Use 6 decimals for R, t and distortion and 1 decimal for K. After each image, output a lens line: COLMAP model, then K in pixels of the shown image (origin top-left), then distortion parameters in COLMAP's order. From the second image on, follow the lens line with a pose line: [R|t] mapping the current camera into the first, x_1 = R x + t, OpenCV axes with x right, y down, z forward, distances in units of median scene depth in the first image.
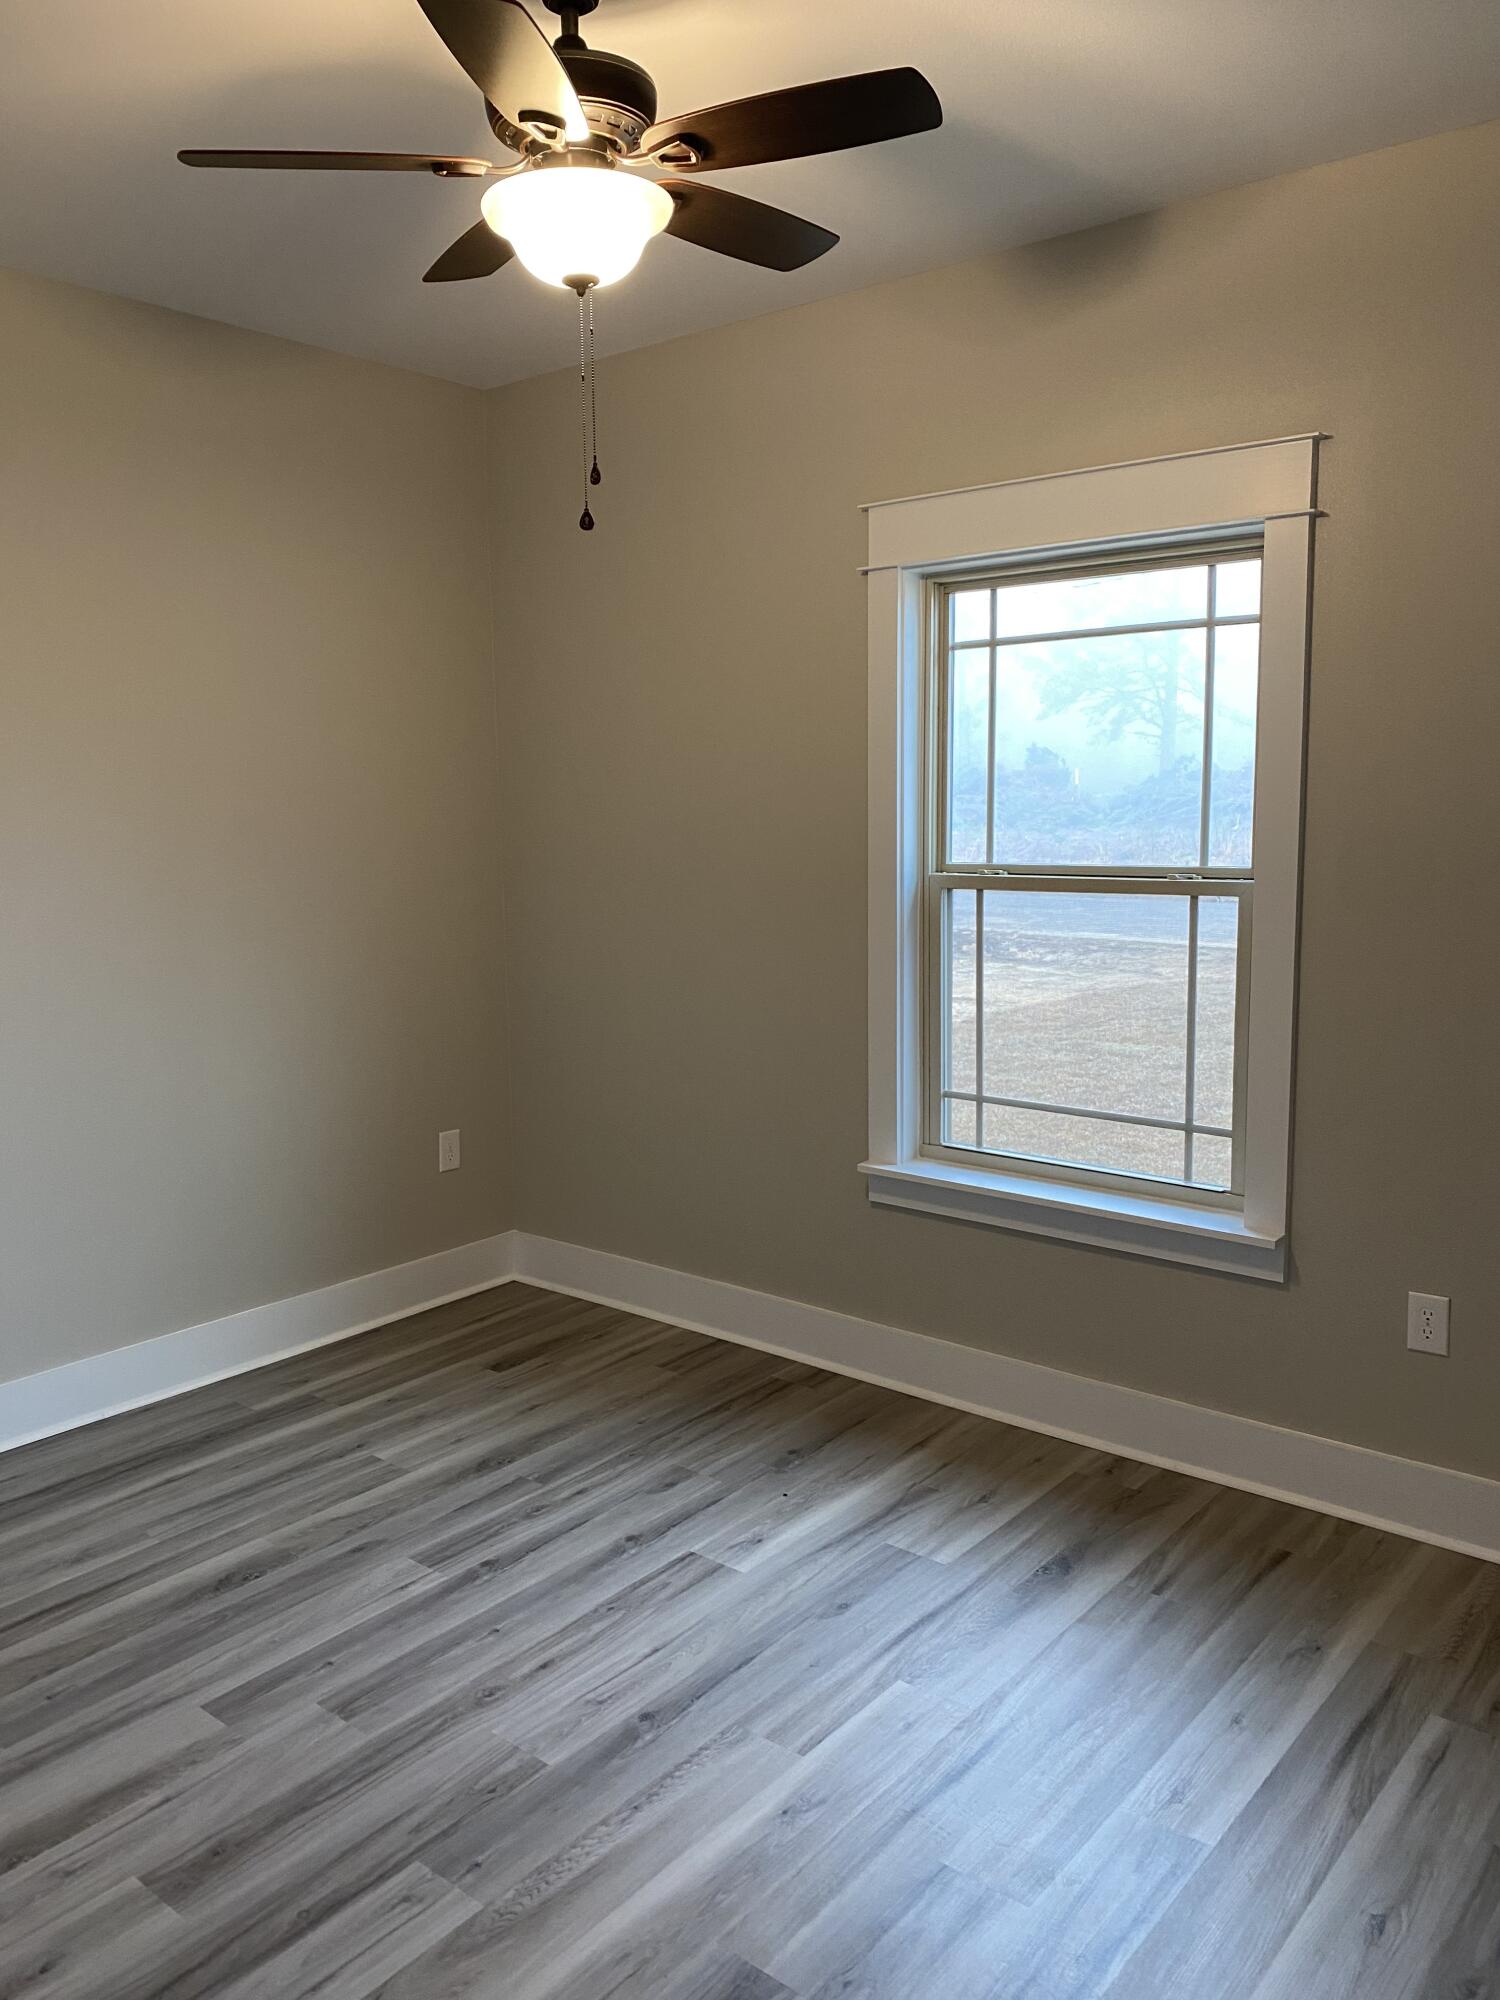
lens RADIAL K [[1494.2, 0, 674.7], [0, 1494.2, 1023.9], [0, 0, 1]] dist [-0.004984, -0.002743]
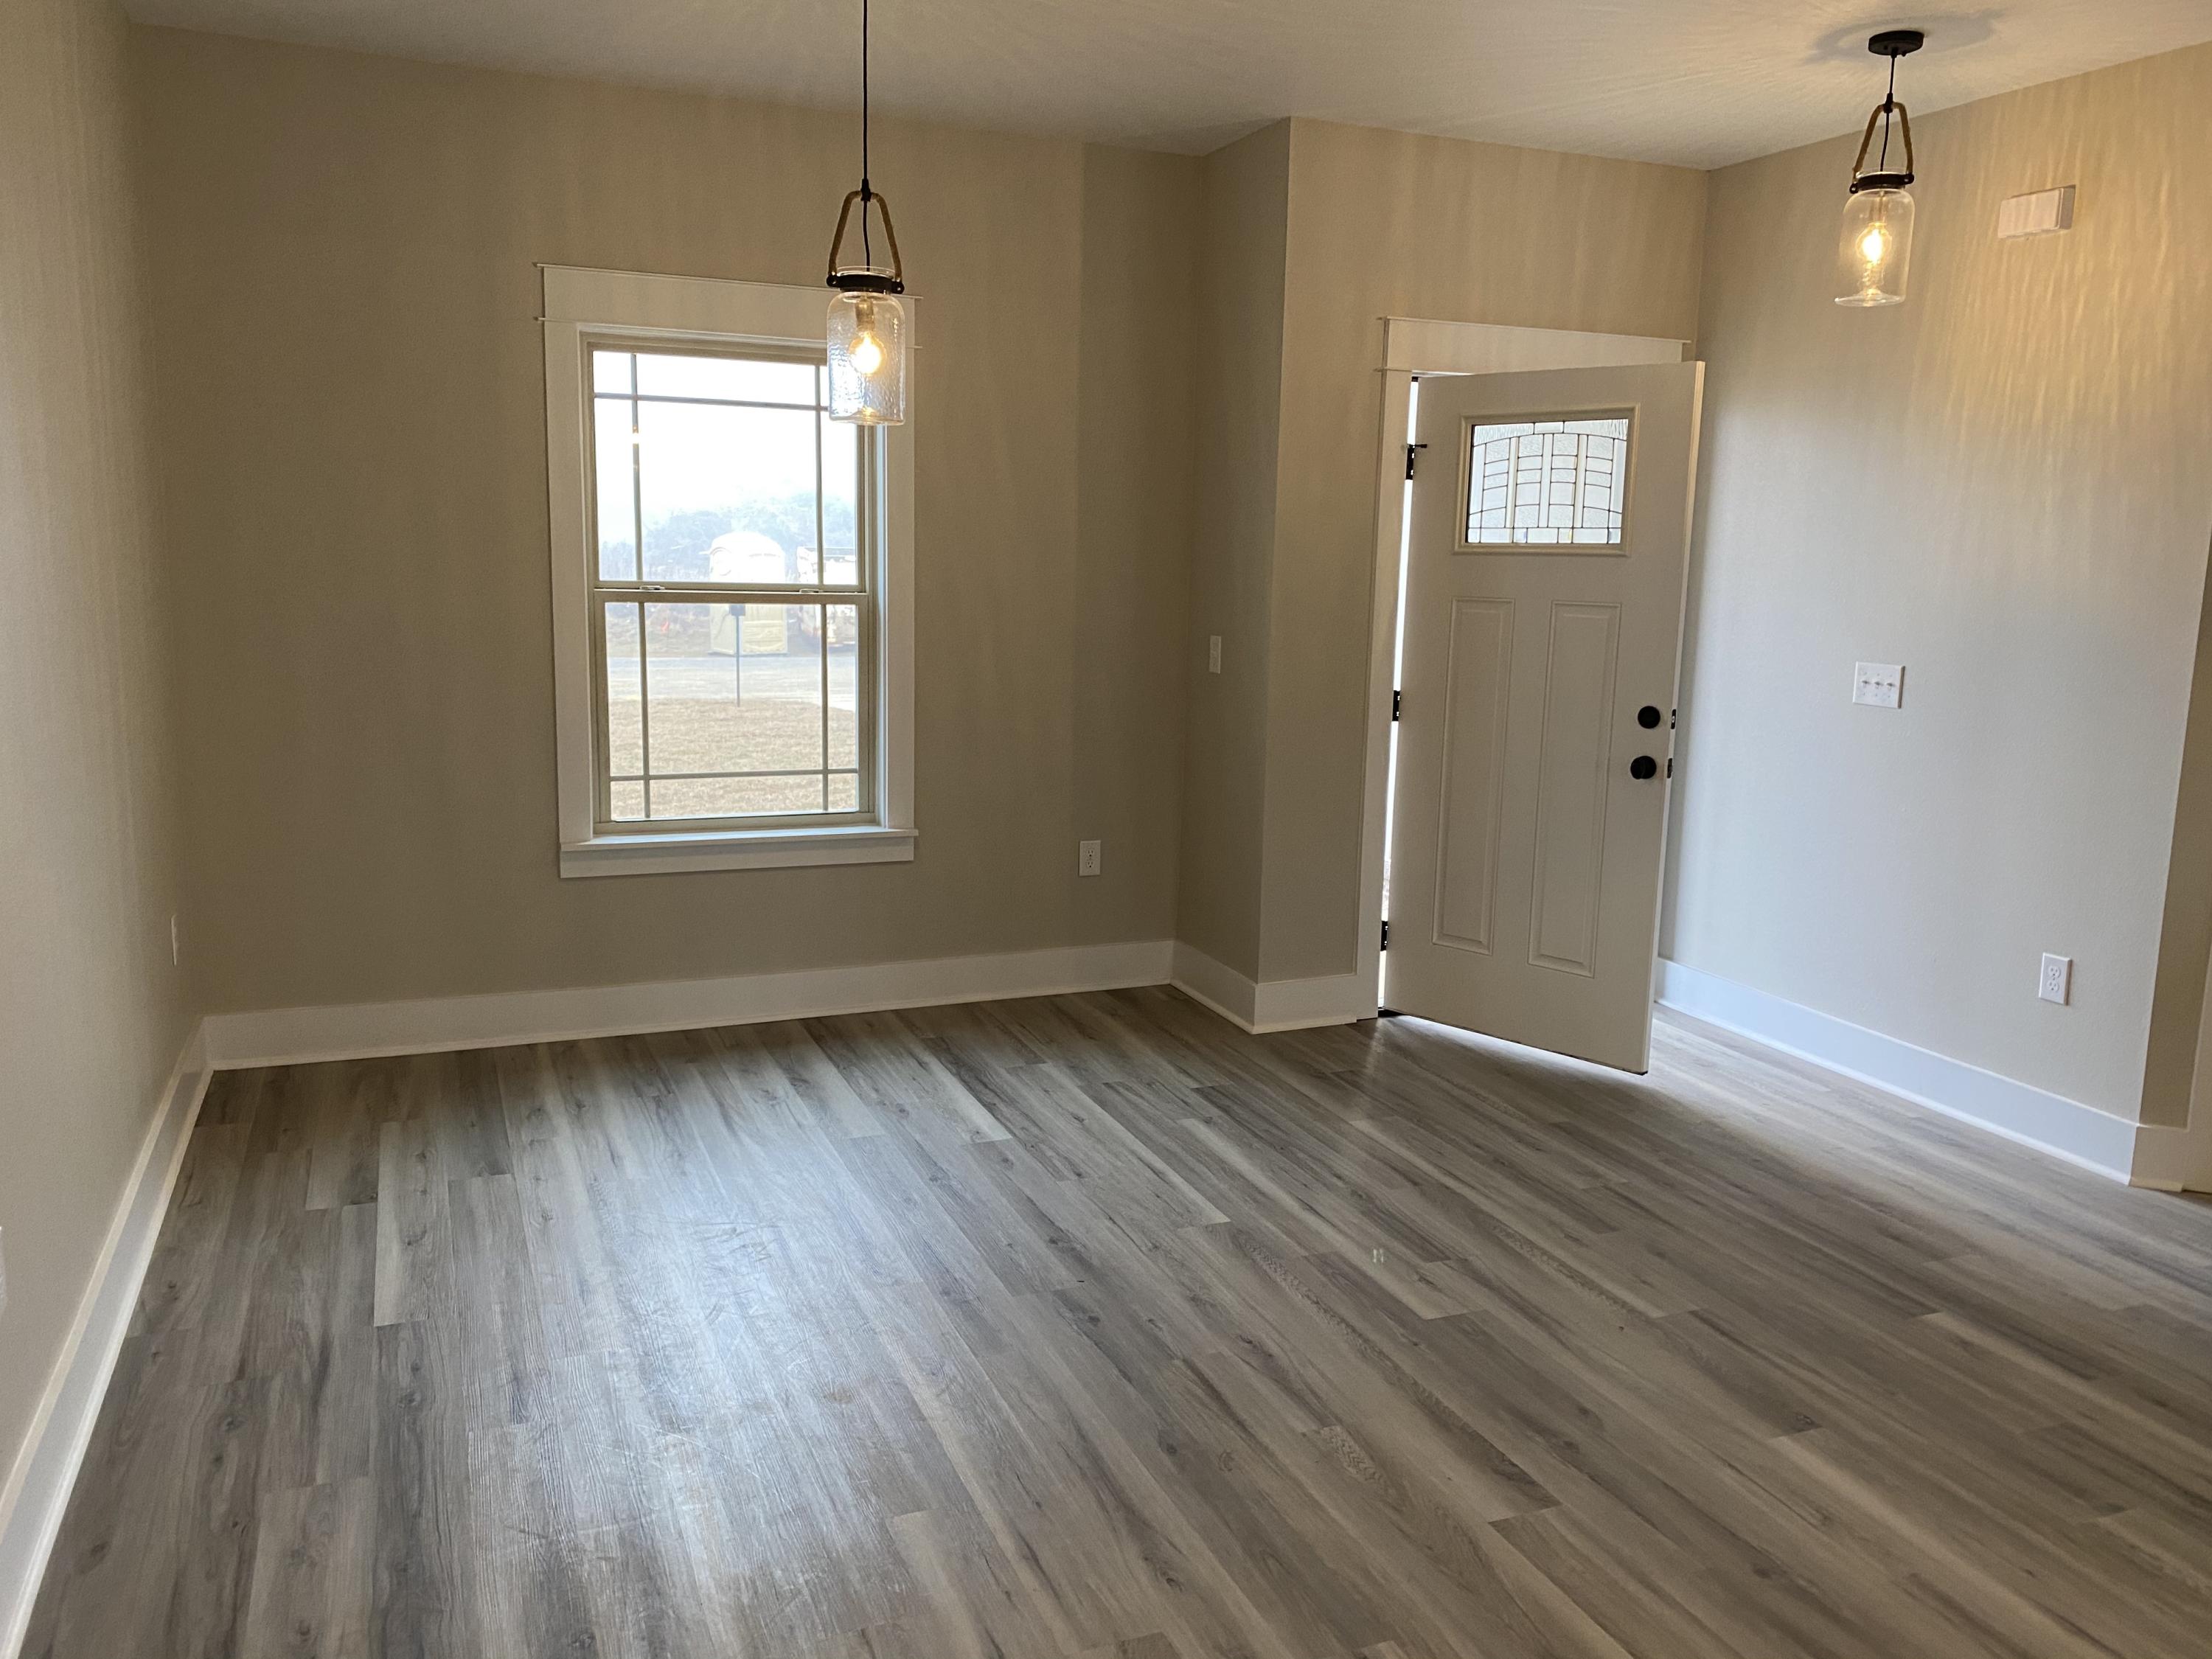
lens RADIAL K [[1726.4, 0, 1106.0], [0, 1726.4, 829.5], [0, 0, 1]] dist [0.007445, -0.003374]
pose [[0.451132, -0.121999, 0.884079, -0.914214], [0.108377, 0.990770, 0.081419, 0.019841], [-0.885853, 0.059083, 0.460190, 0.035721]]
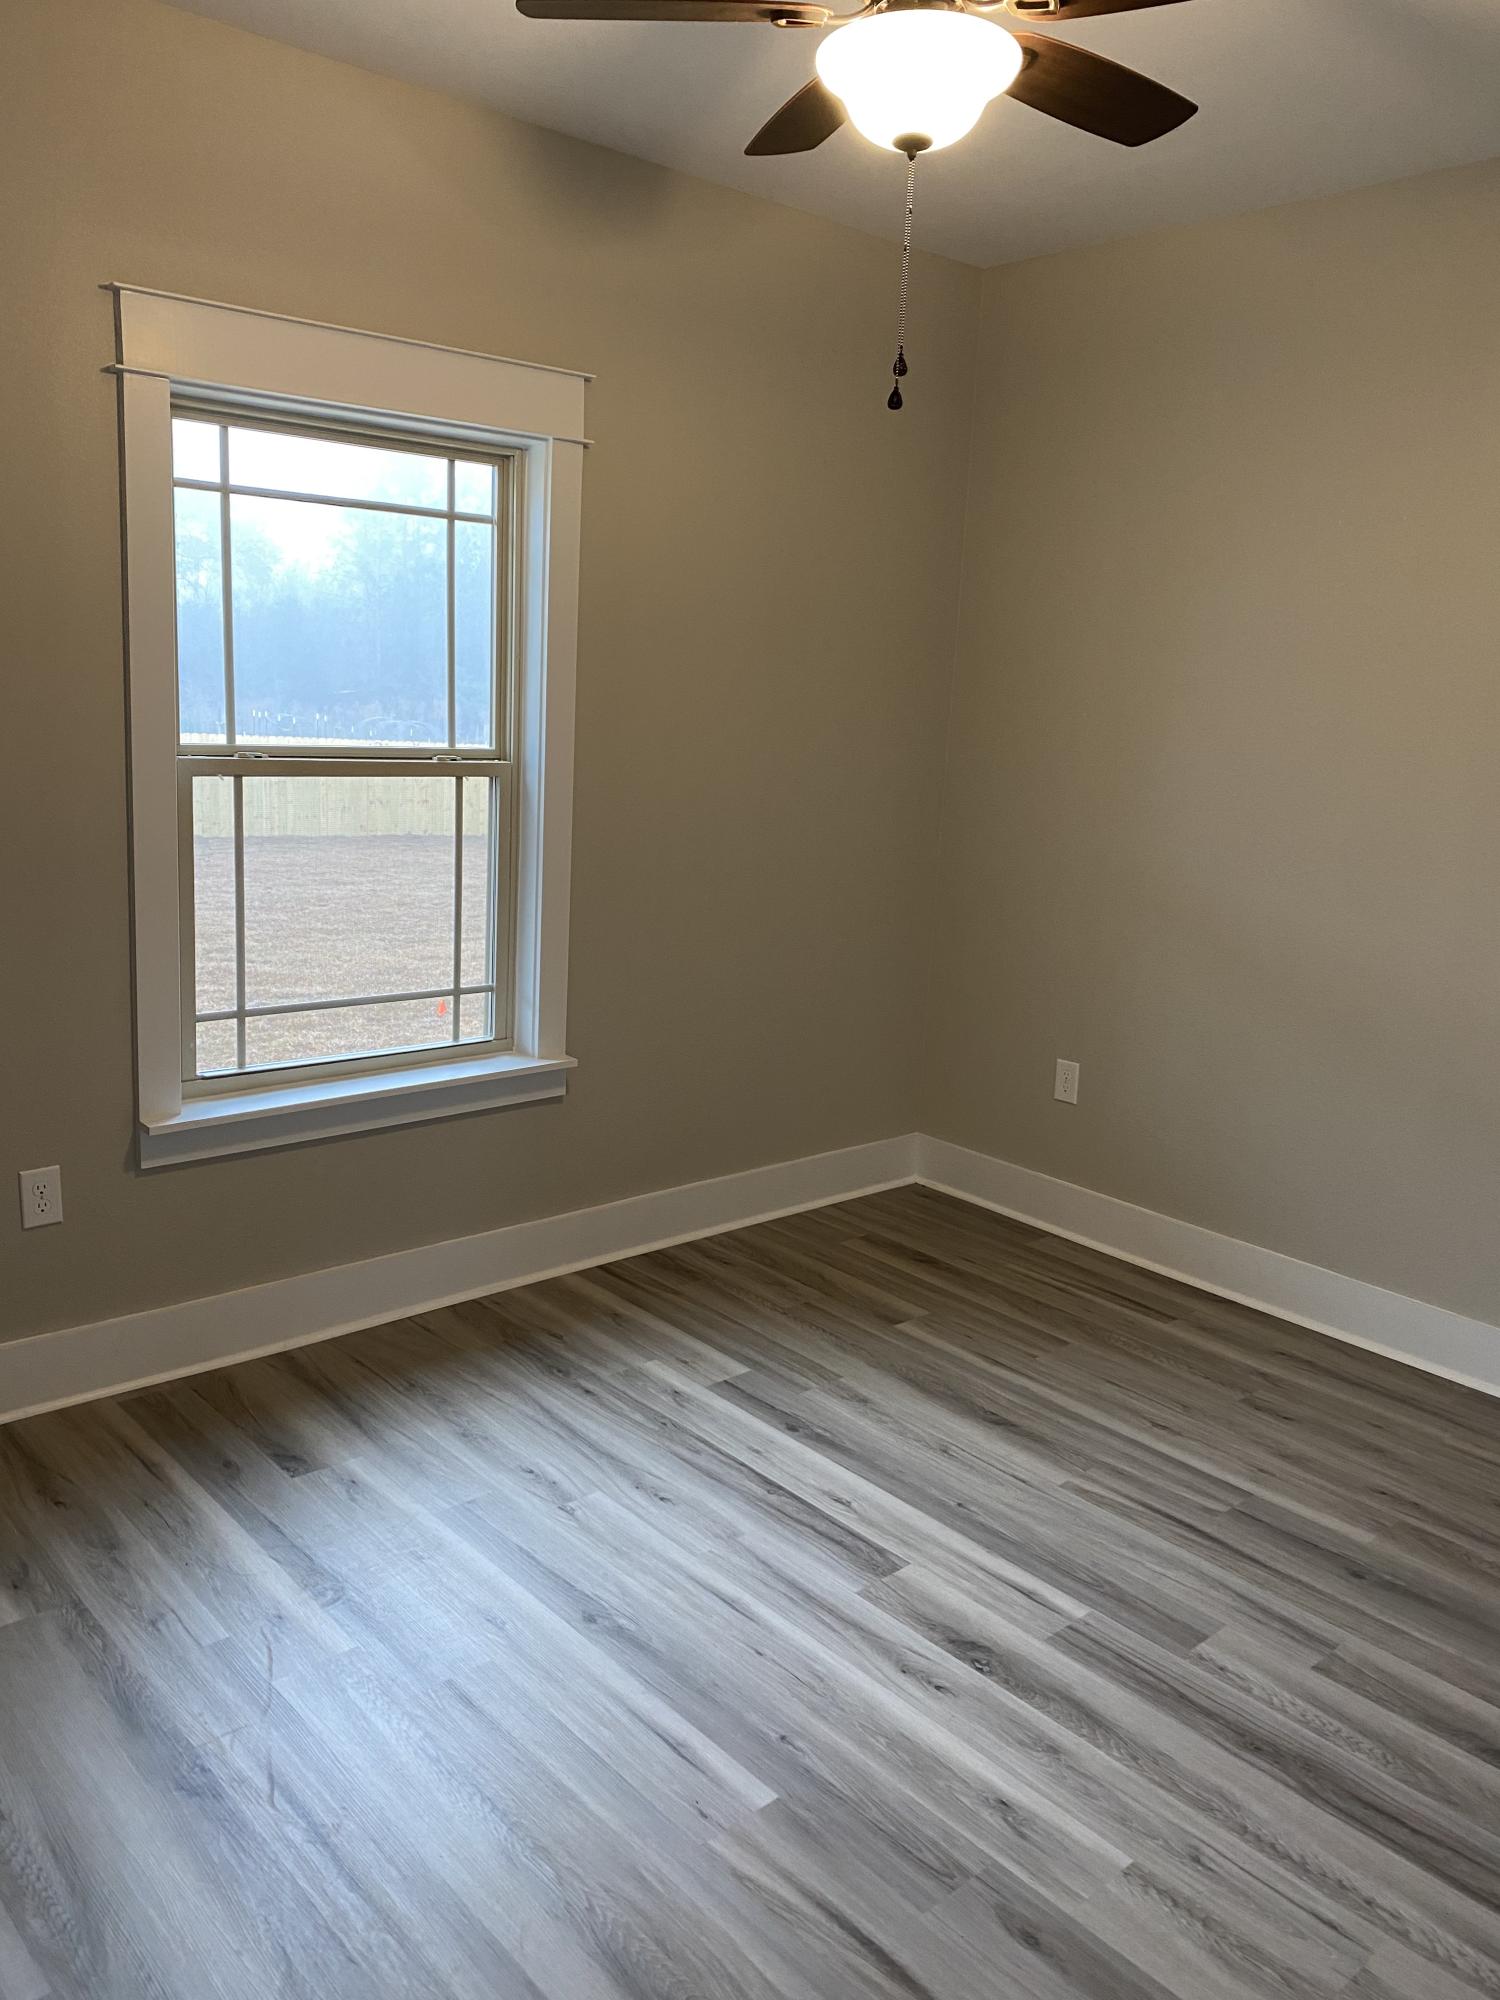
lens RADIAL K [[1560.9, 0, 707.6], [0, 1560.9, 1003.1], [0, 0, 1]] dist [0.007445, -0.003374]
pose [[0.140886, -0.175439, 0.974357, -0.695409], [0.102658, 0.981457, 0.161874, -0.082119], [-0.984689, 0.077220, 0.156284, 0.616628]]
